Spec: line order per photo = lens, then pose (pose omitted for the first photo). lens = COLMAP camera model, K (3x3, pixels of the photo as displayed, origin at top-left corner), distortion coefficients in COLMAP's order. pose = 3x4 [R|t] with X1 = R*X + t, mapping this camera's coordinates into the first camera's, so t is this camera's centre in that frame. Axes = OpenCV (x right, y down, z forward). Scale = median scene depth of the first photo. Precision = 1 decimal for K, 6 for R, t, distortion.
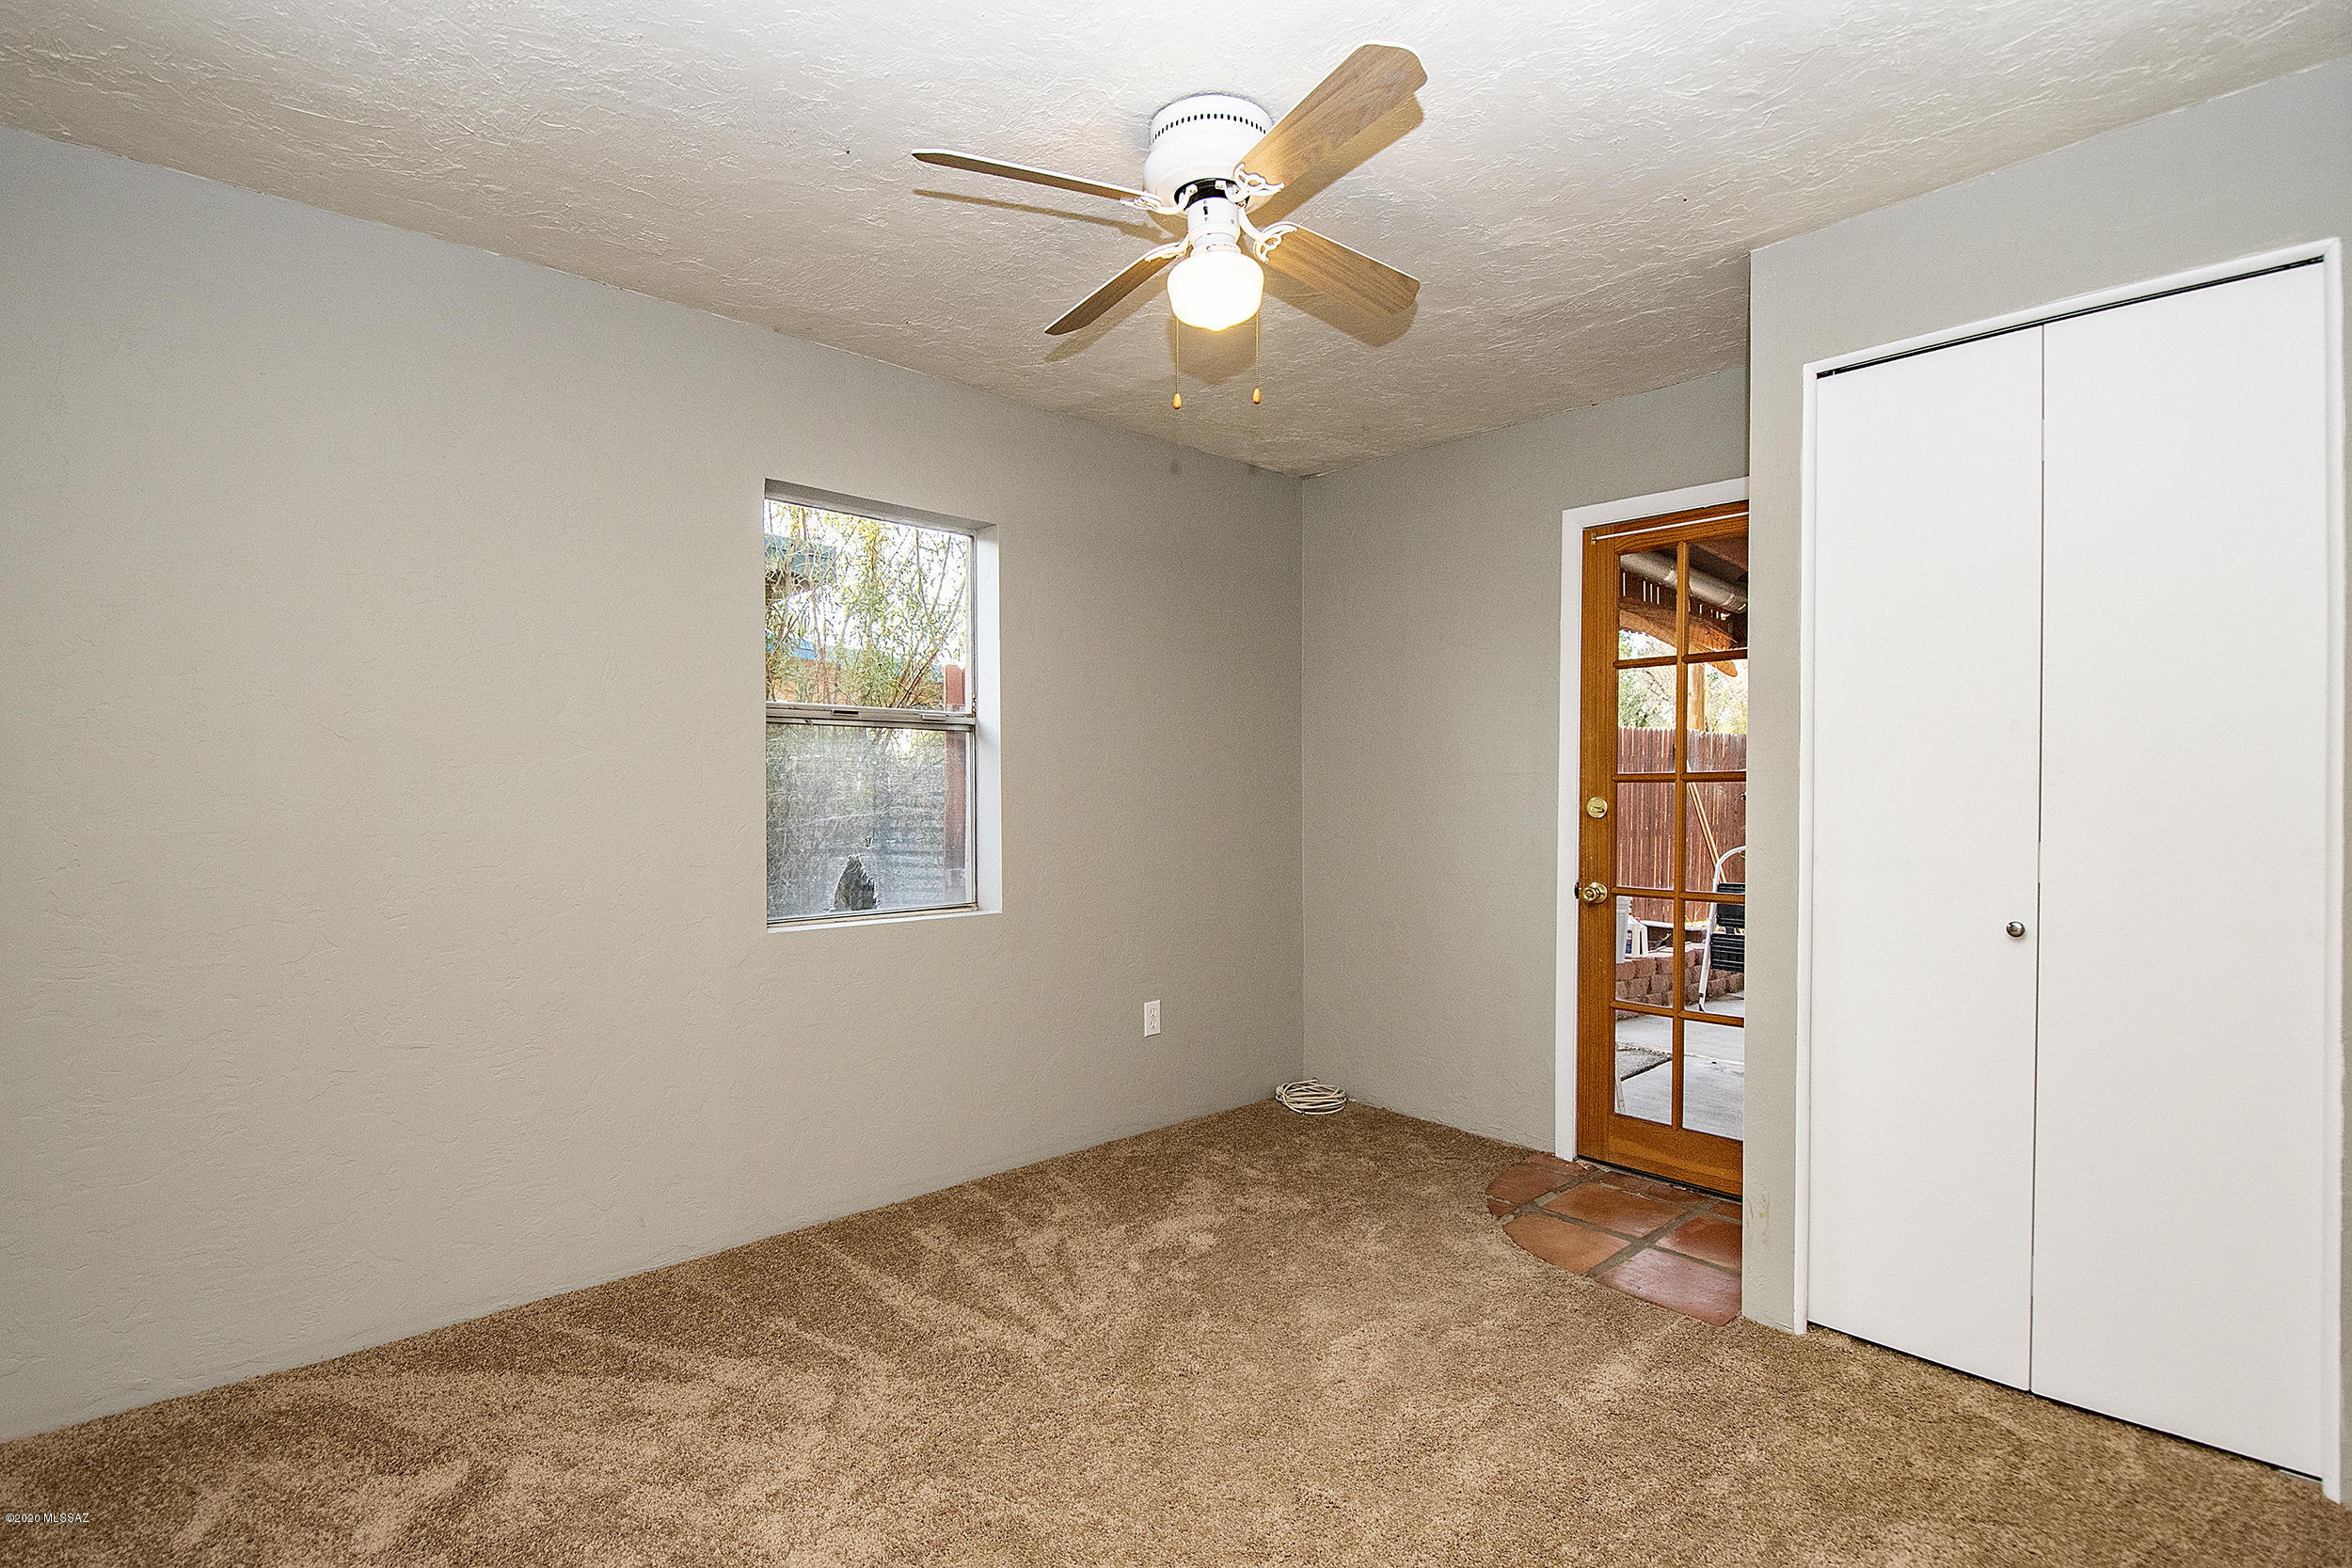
lens RADIAL K [[1059.2, 0, 1181.1], [0, 1059.2, 790.4], [0, 0, 1]] dist [0.010062, -0.018356]
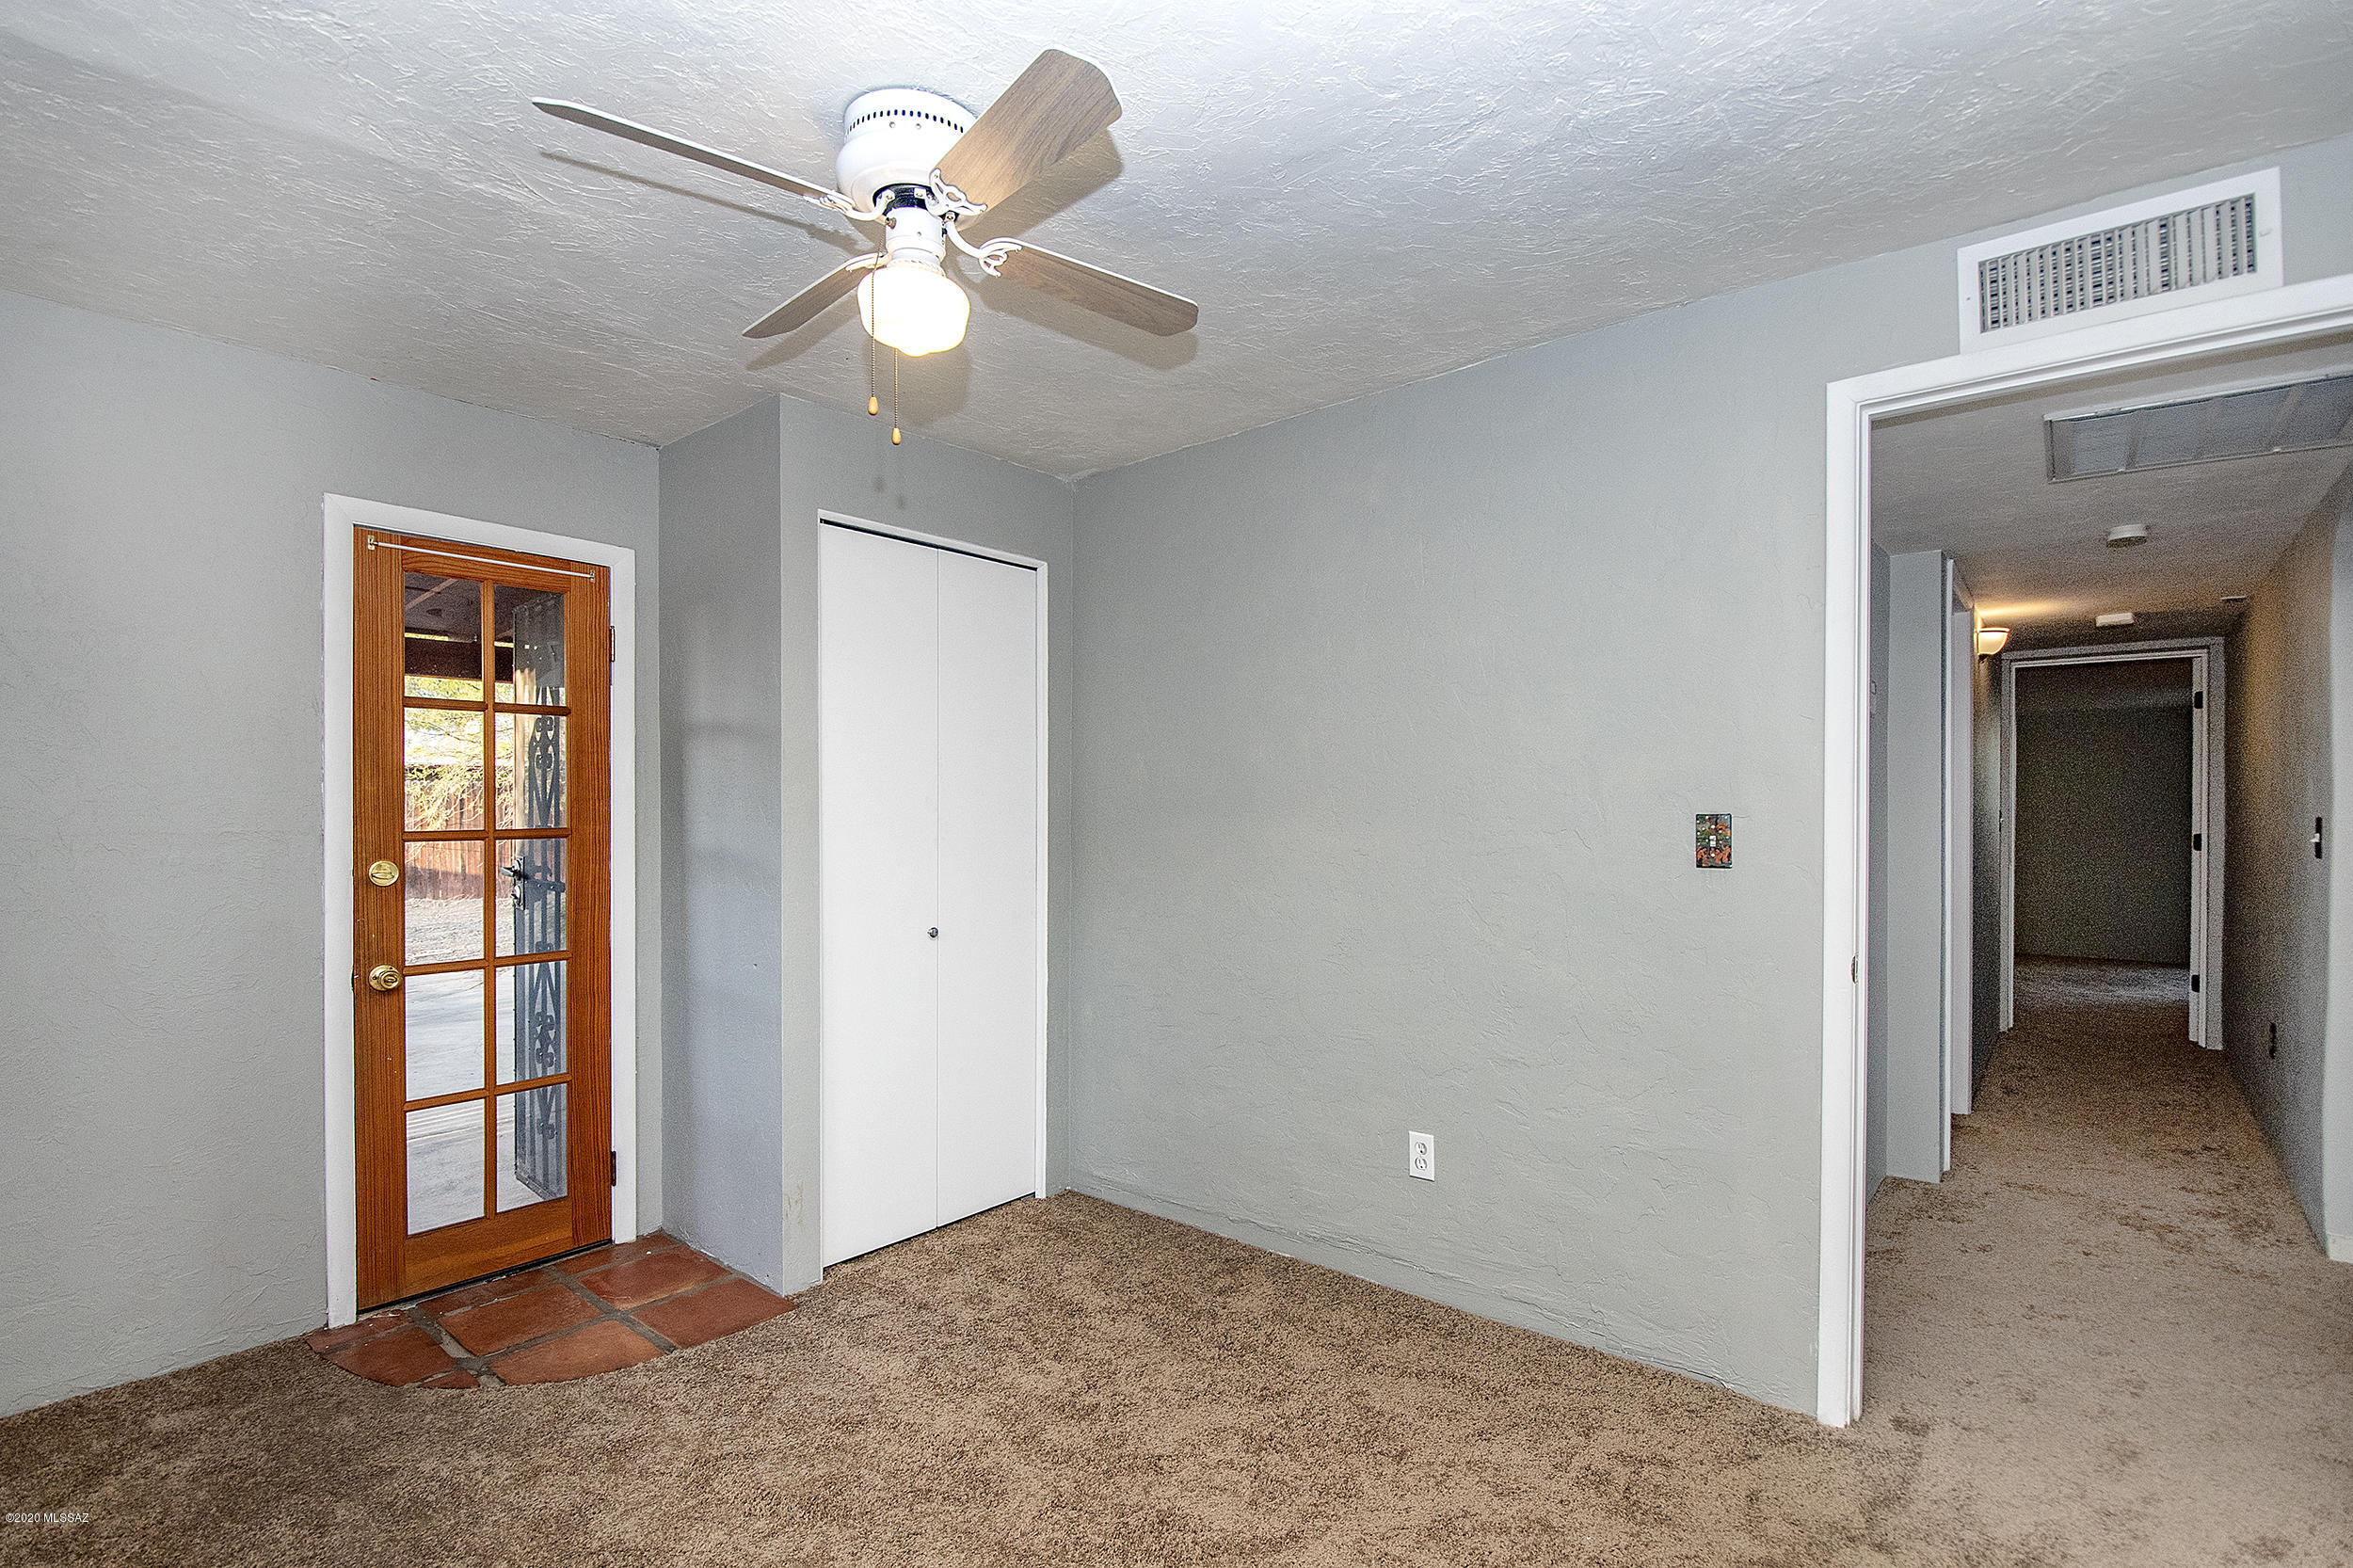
lens RADIAL K [[1059.8, 0, 1181.6], [0, 1059.8, 790.4], [0, 0, 1]] dist [0.010062, -0.018356]
pose [[-0.074180, 0.009523, 0.997199, -0.485818], [0.010206, 0.999909, -0.008790, -0.035218], [-0.997193, 0.009525, -0.074271, 0.459966]]
